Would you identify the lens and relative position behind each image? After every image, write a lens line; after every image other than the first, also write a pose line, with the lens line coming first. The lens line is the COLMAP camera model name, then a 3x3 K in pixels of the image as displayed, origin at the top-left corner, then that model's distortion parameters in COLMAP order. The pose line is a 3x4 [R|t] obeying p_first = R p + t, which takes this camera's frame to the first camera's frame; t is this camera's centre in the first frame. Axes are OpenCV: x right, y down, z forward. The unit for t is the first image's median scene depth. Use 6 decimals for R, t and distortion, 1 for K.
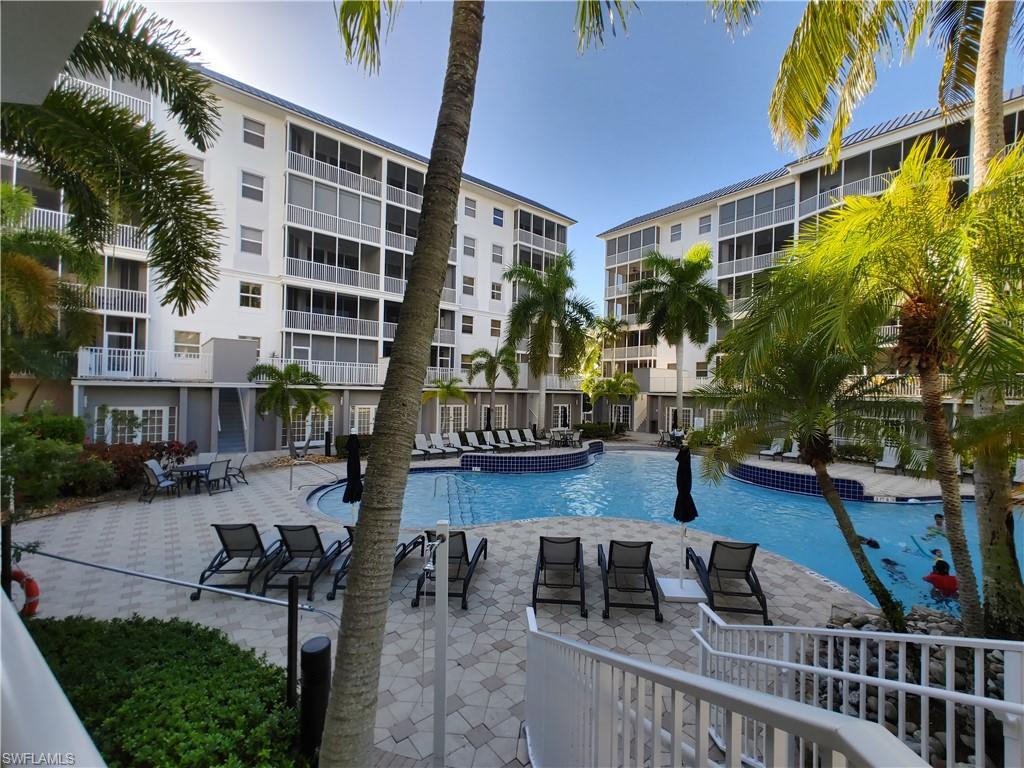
lens RADIAL K [[431.2, 0, 533.0], [0, 431.2, 388.8], [0, 0, 1]] dist [0.002649, 0.000614]
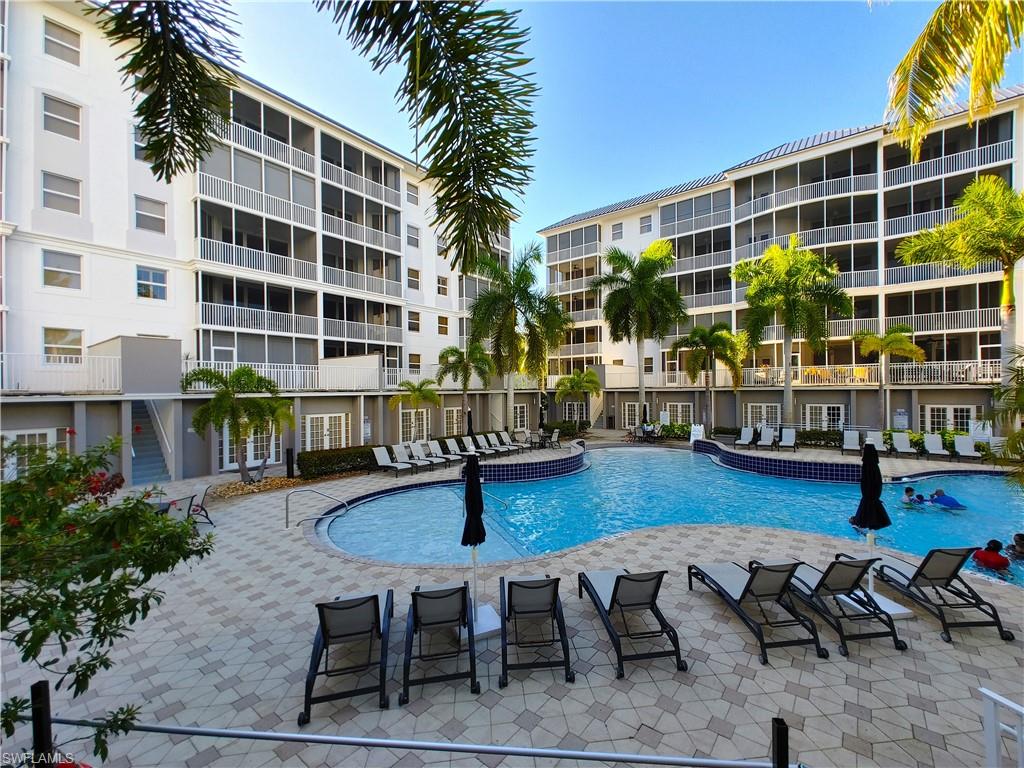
lens RADIAL K [[431.2, 0, 533.0], [0, 431.2, 388.8], [0, 0, 1]] dist [0.002649, 0.000614]
pose [[0.977360, -0.032987, 0.208994, -0.119823], [0.032684, 0.999454, 0.004904, -0.002244], [-0.209042, 0.002038, 0.977905, 0.061413]]
